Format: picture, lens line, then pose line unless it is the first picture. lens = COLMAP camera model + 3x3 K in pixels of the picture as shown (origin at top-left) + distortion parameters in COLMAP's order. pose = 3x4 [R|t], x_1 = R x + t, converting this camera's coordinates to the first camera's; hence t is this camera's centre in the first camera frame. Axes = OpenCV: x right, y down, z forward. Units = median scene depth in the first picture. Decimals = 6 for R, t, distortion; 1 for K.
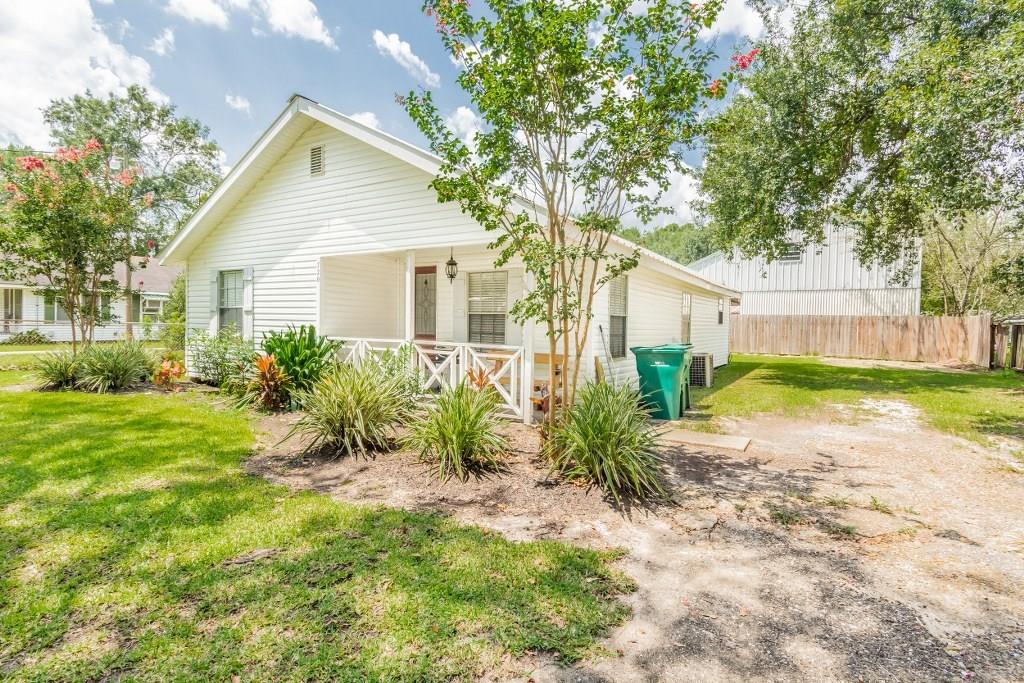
lens RADIAL K [[507.8, 0, 514.7], [0, 507.8, 333.7], [0, 0, 1]] dist [0.001787, -0.000299]
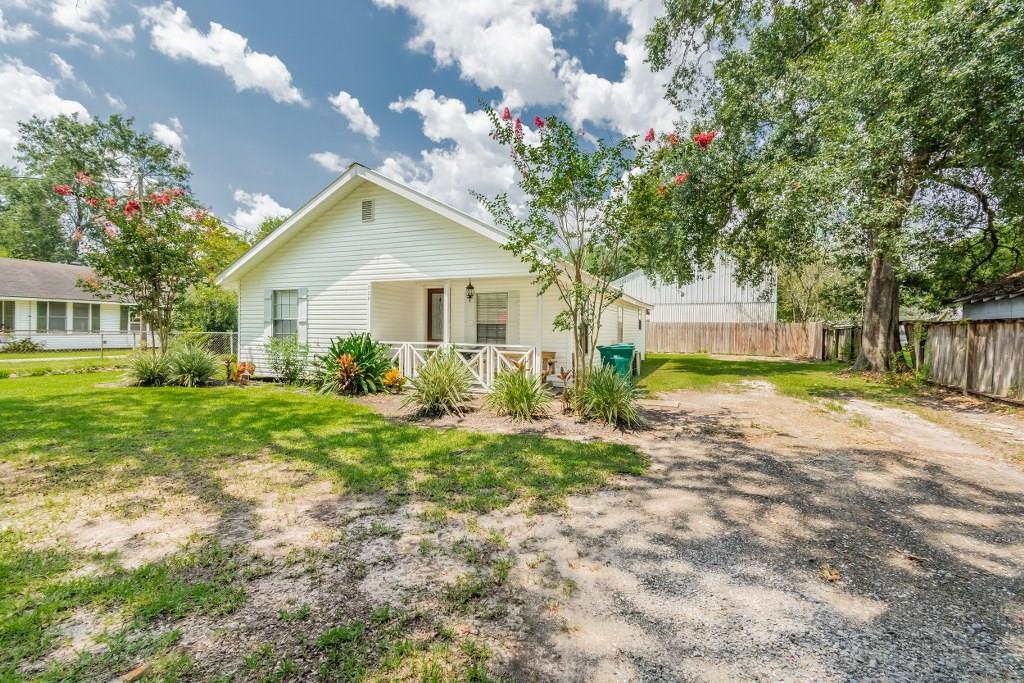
lens RADIAL K [[464.6, 0, 502.3], [0, 464.6, 340.7], [0, 0, 1]] dist [-0.001583, -0.000026]
pose [[0.990752, -0.010121, 0.135309, -0.172229], [0.009613, 0.999944, 0.004409, 0.002051], [-0.135346, -0.003068, 0.990794, -0.226898]]
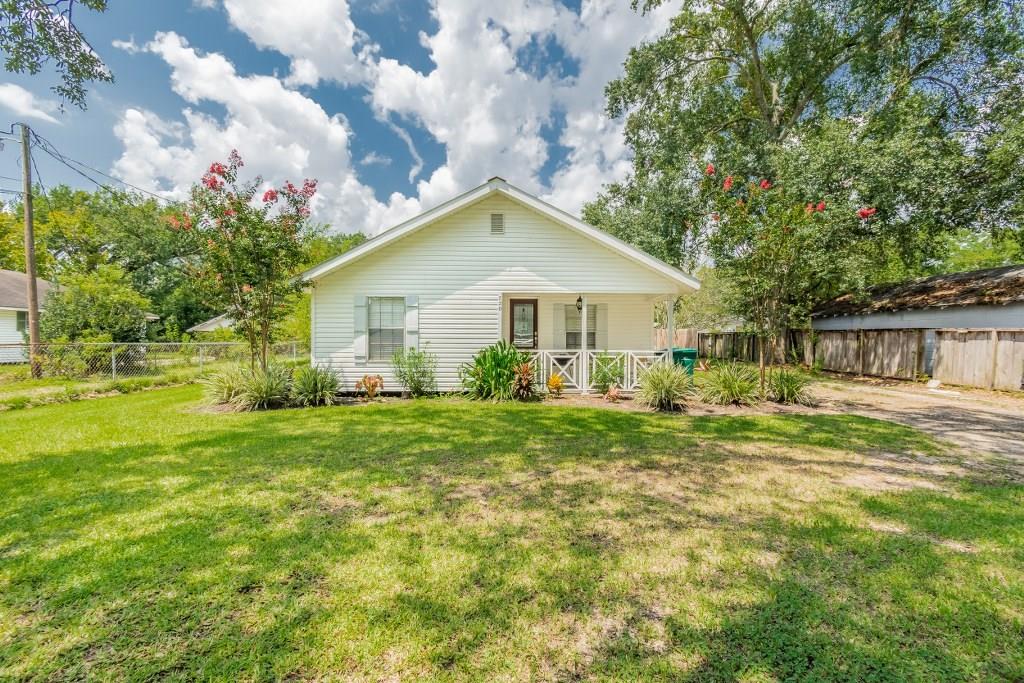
lens RADIAL K [[483.9, 0, 512.0], [0, 483.9, 341.5], [0, 0, 1]] dist [-0.001770, -0.000234]
pose [[0.835044, -0.021980, 0.549744, -0.914410], [0.021453, 0.999743, 0.007385, -0.022579], [-0.549765, 0.005628, 0.835301, -0.102856]]
